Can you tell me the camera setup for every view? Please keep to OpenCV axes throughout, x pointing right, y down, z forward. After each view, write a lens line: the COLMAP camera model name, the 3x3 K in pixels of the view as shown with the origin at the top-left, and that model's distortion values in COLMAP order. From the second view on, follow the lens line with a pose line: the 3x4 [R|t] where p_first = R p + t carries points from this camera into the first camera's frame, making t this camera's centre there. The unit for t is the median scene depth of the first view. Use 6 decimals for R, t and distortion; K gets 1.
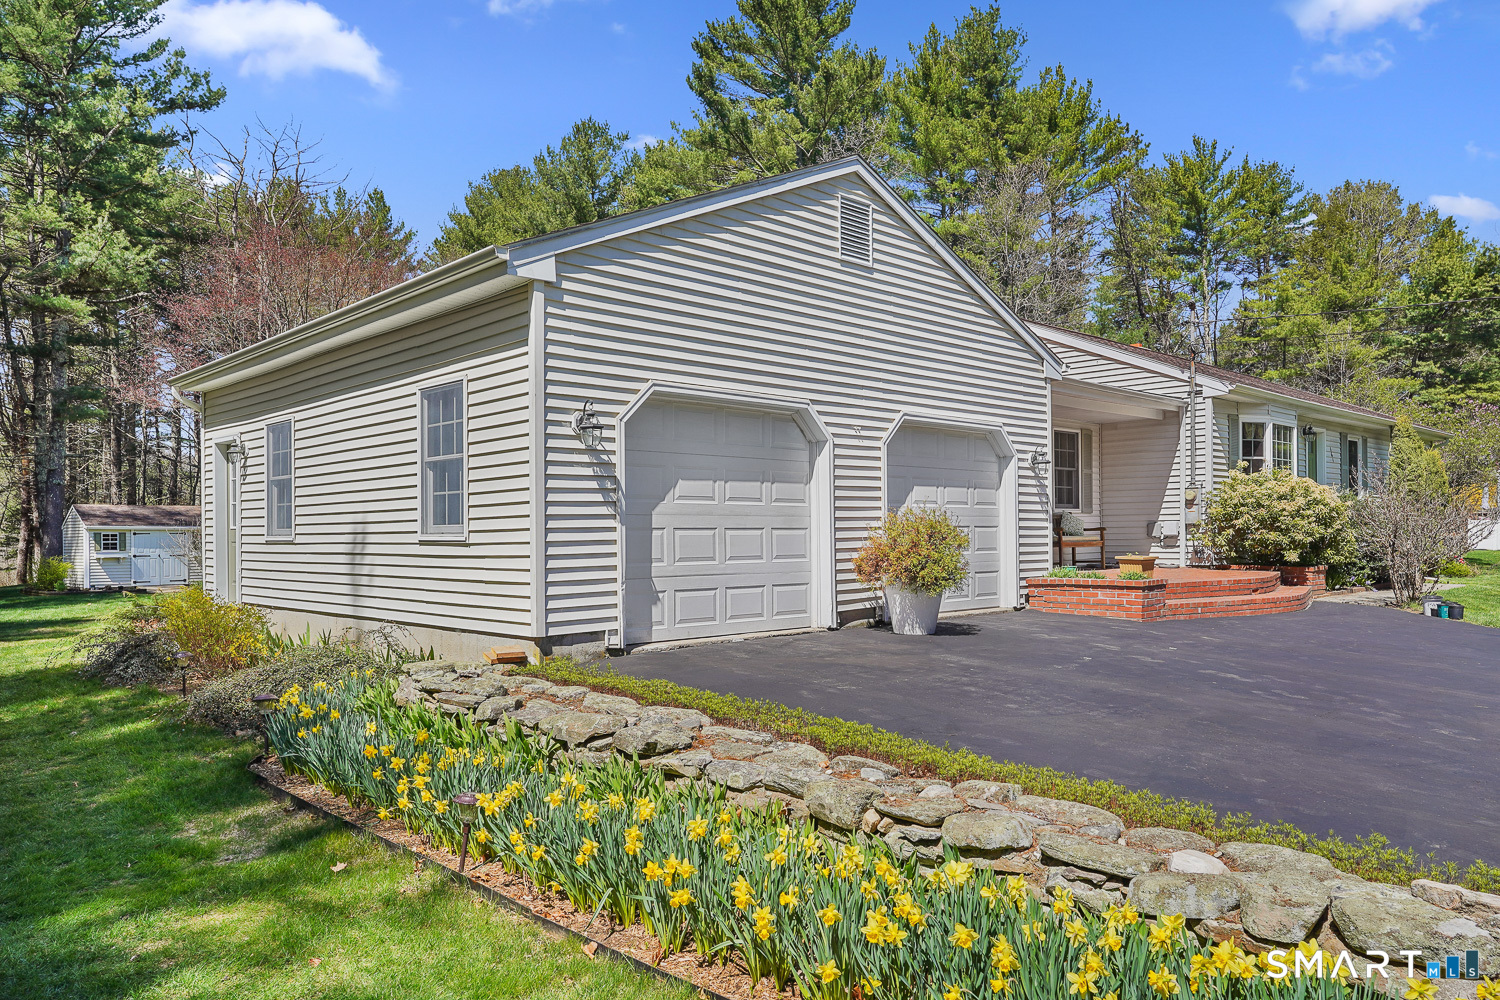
lens RADIAL K [[1060.0, 0, 750.0], [0, 1060.0, 500.0], [0, 0, 1]] dist [0.003283, -0.003144]
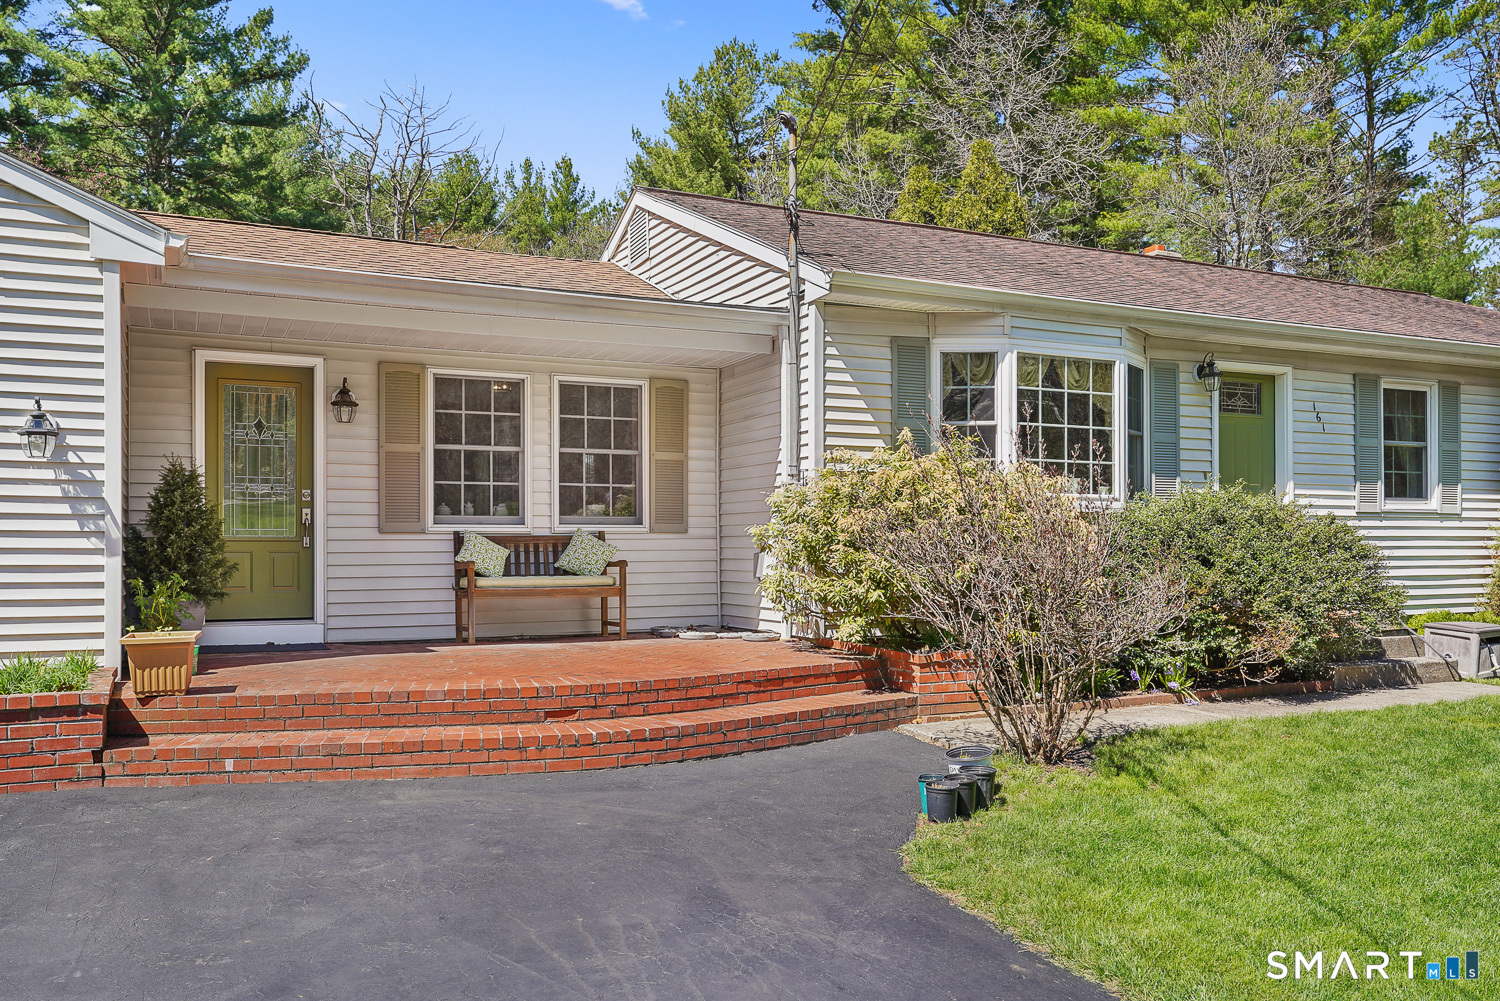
lens RADIAL K [[1213.0, 0, 750.0], [0, 1213.0, 500.5], [0, 0, 1]] dist [0.004724, 0.000896]
pose [[0.948154, -0.004770, -0.317775, 0.558514], [0.003163, 0.999979, -0.005574, -0.000346], [0.317795, 0.004280, 0.948150, 0.425919]]
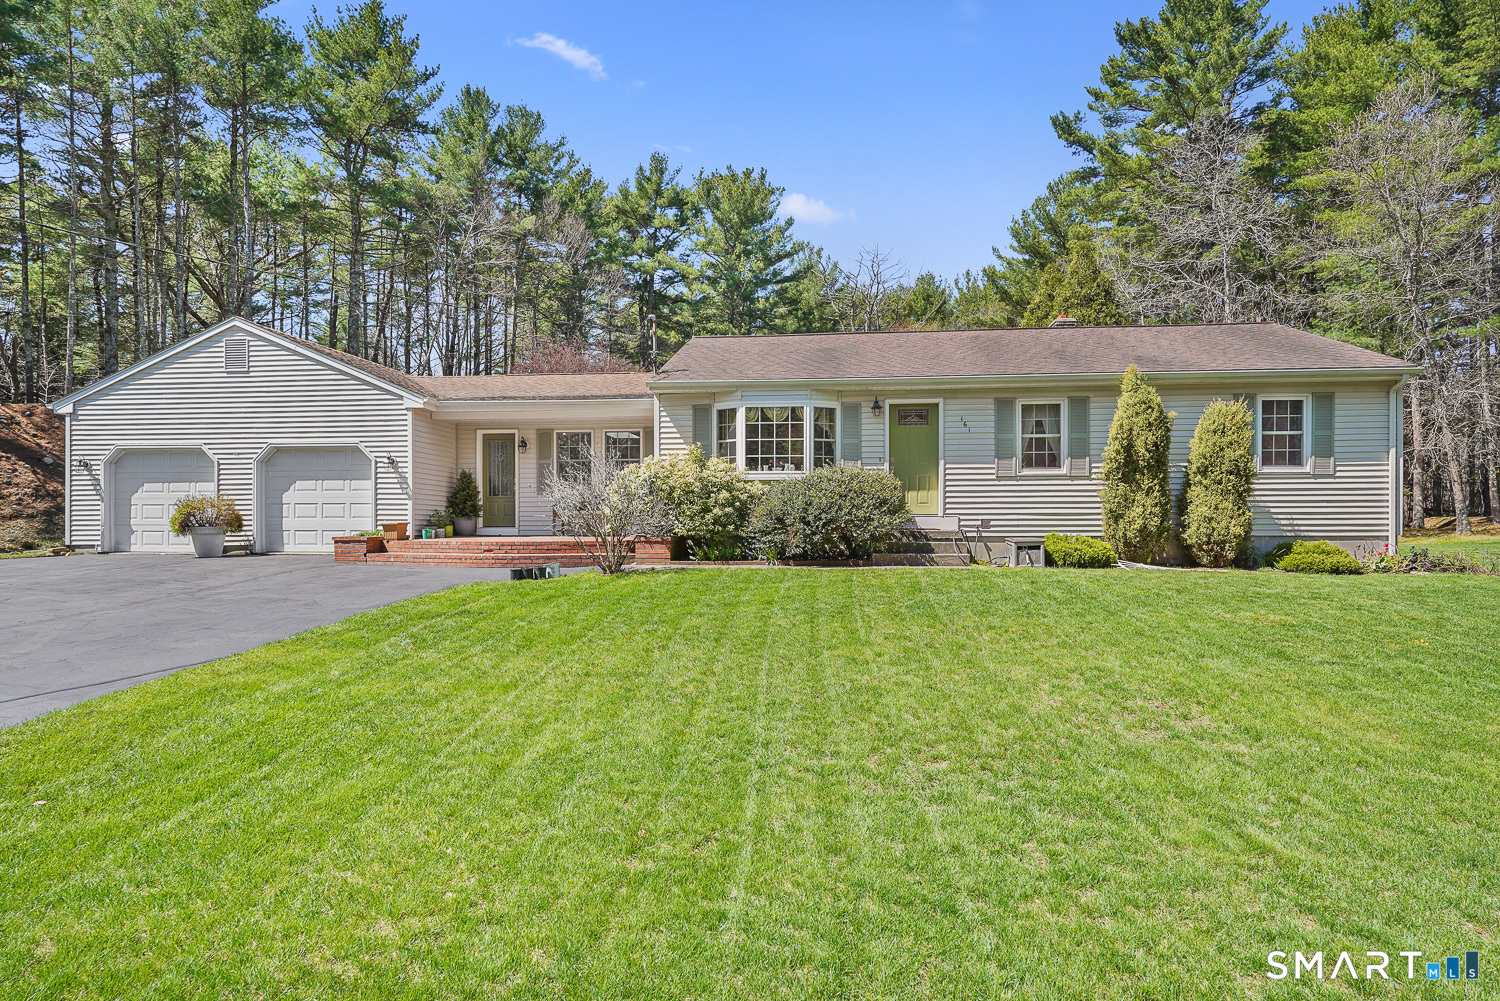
lens RADIAL K [[776.3, 0, 750.0], [0, 776.3, 500.5], [0, 0, 1]] dist [-0.007274, 0.000821]
pose [[0.636344, -0.008479, -0.771359, 1.115541], [0.020791, 0.999765, 0.006162, 0.018441], [0.771125, -0.019959, 0.636371, 0.499154]]
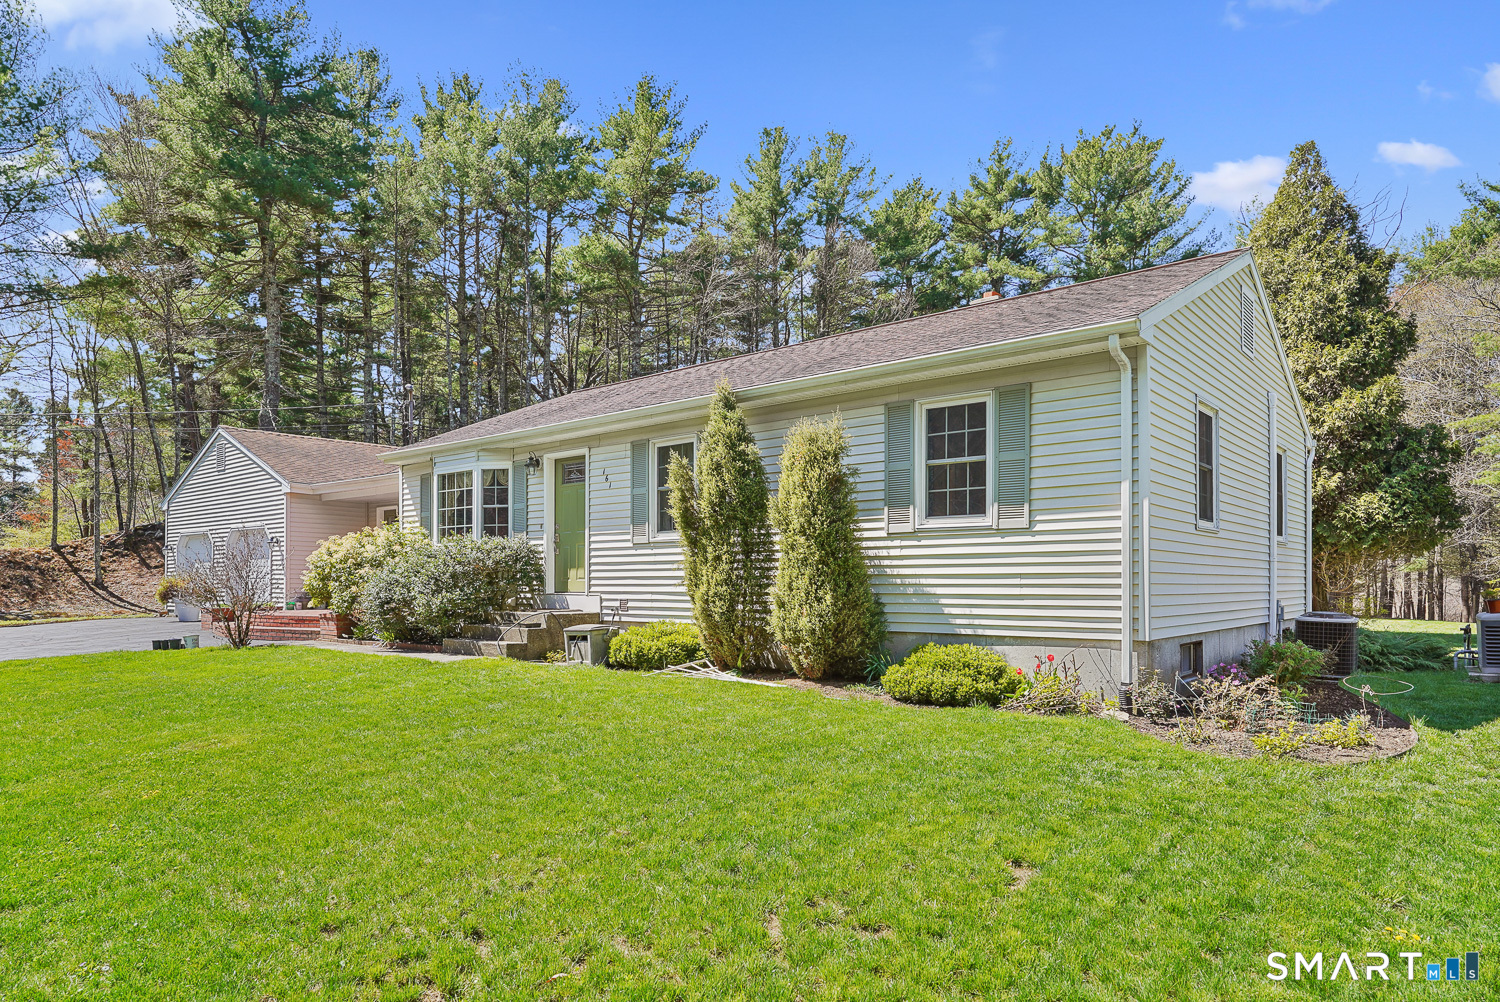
lens RADIAL K [[902.2, 0, 750.0], [0, 902.2, 501.0], [0, 0, 1]] dist [0.002700, 0.000054]
pose [[0.100637, -0.074032, -0.992165, 1.376670], [0.038315, 0.996776, -0.070489, 0.024211], [0.994185, -0.030921, 0.103149, 1.214845]]
